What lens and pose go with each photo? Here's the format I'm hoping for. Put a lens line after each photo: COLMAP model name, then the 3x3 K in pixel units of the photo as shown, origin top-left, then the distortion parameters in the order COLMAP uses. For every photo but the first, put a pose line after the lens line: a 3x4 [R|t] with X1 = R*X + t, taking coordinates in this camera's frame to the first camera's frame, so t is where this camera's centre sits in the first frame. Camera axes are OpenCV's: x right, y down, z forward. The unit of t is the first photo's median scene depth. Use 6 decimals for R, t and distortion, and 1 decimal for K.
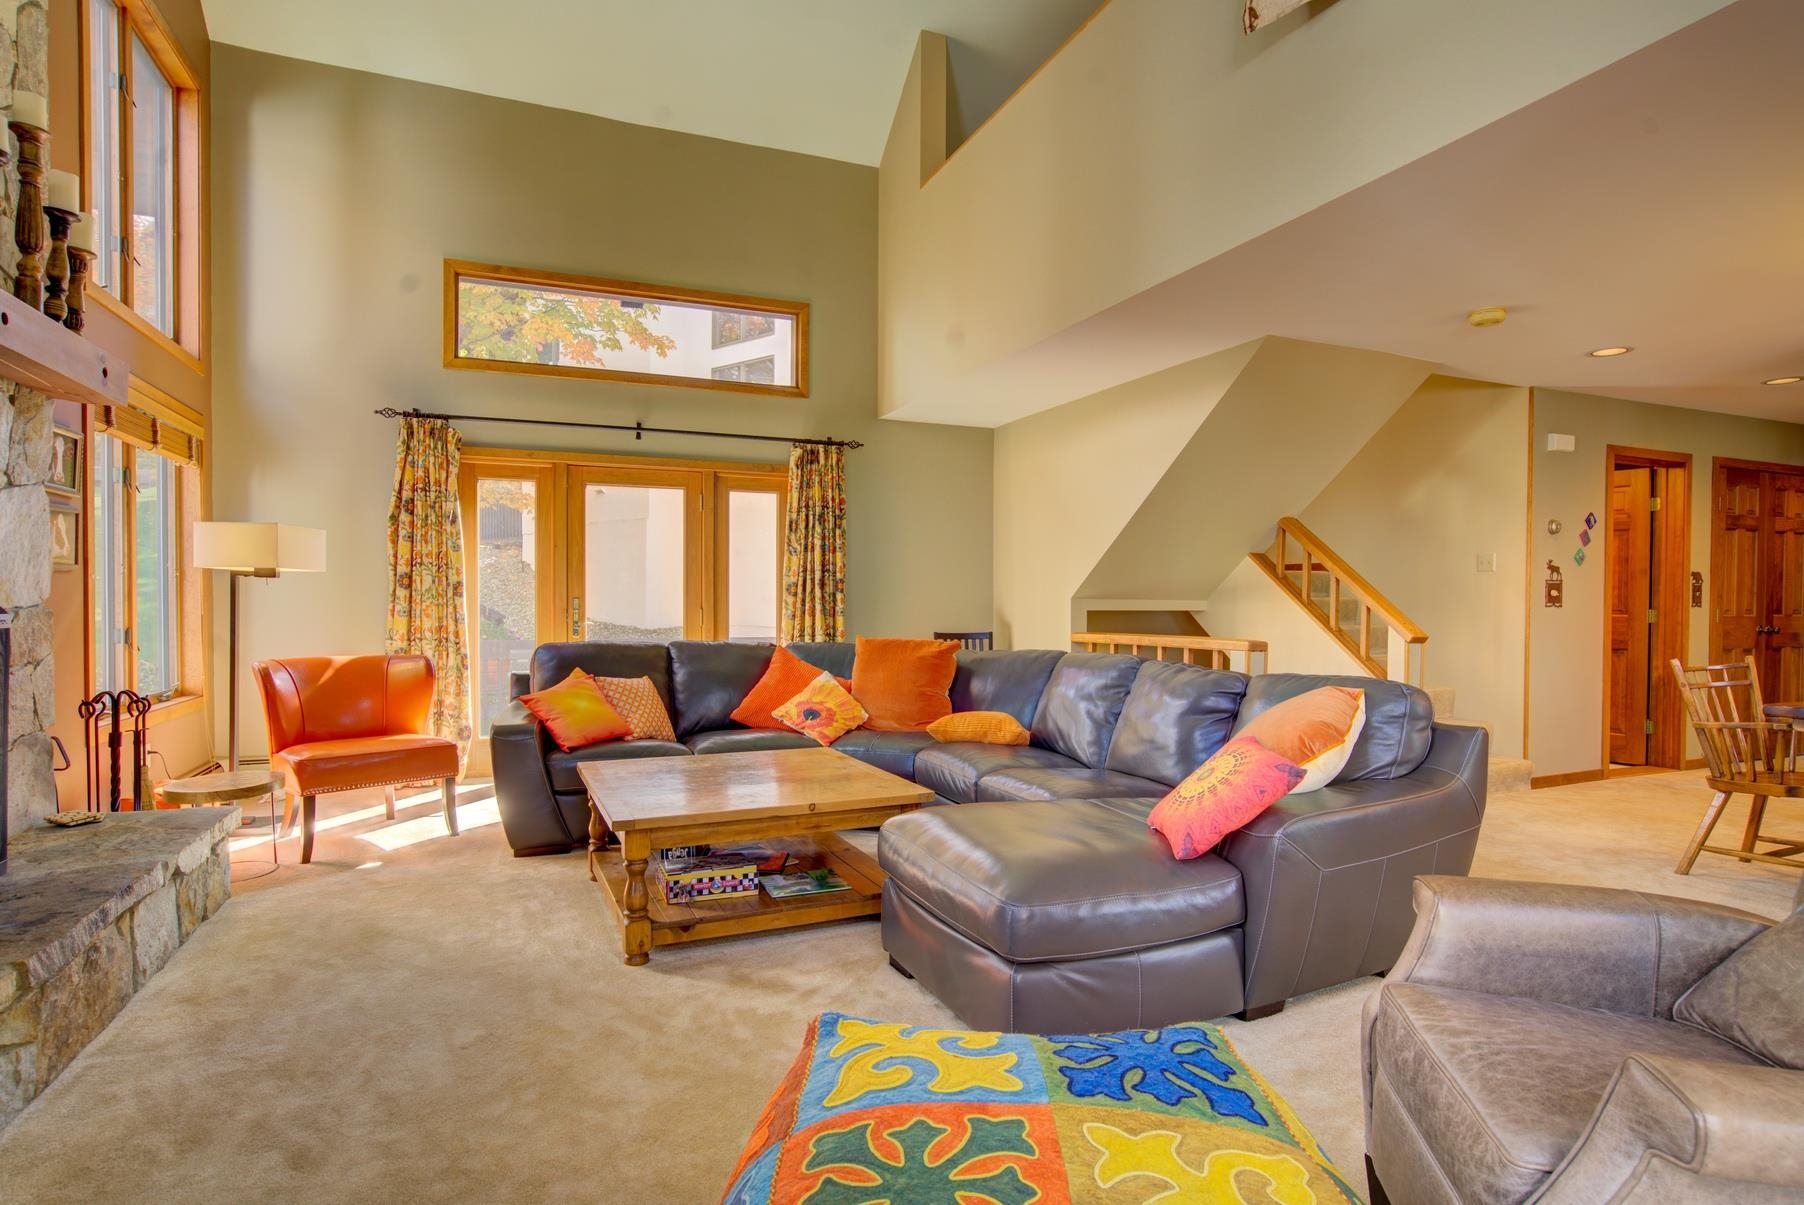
lens RADIAL K [[939.3, 0, 907.3], [0, 939.3, 606.6], [0, 0, 1]] dist [0.001132, 0.001717]
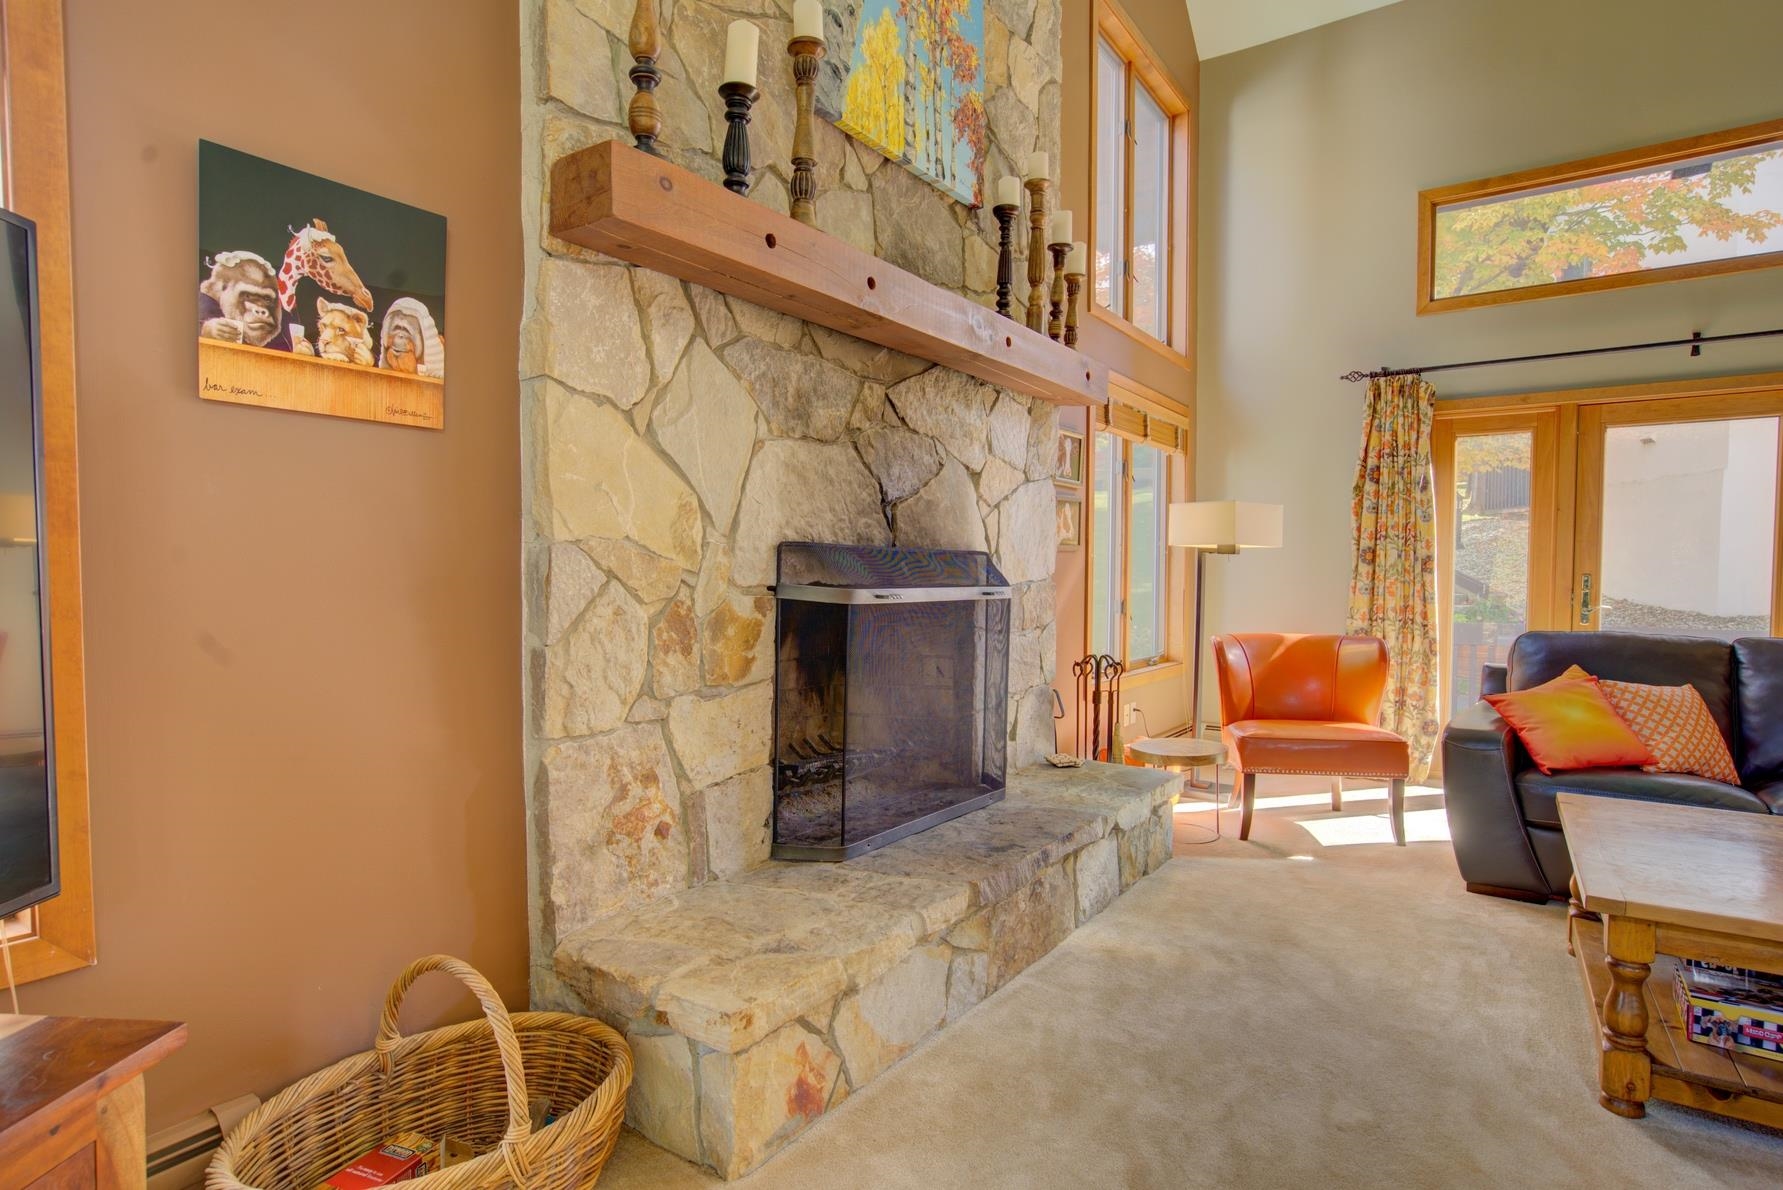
lens RADIAL K [[951.5, 0, 856.6], [0, 951.5, 608.8], [0, 0, 1]] dist [-0.045202, 0.025852]
pose [[0.522921, 0.031157, -0.851811, -0.008739], [-0.008288, 0.999470, 0.031471, -0.000357], [0.852341, -0.009397, 0.522902, 0.113732]]
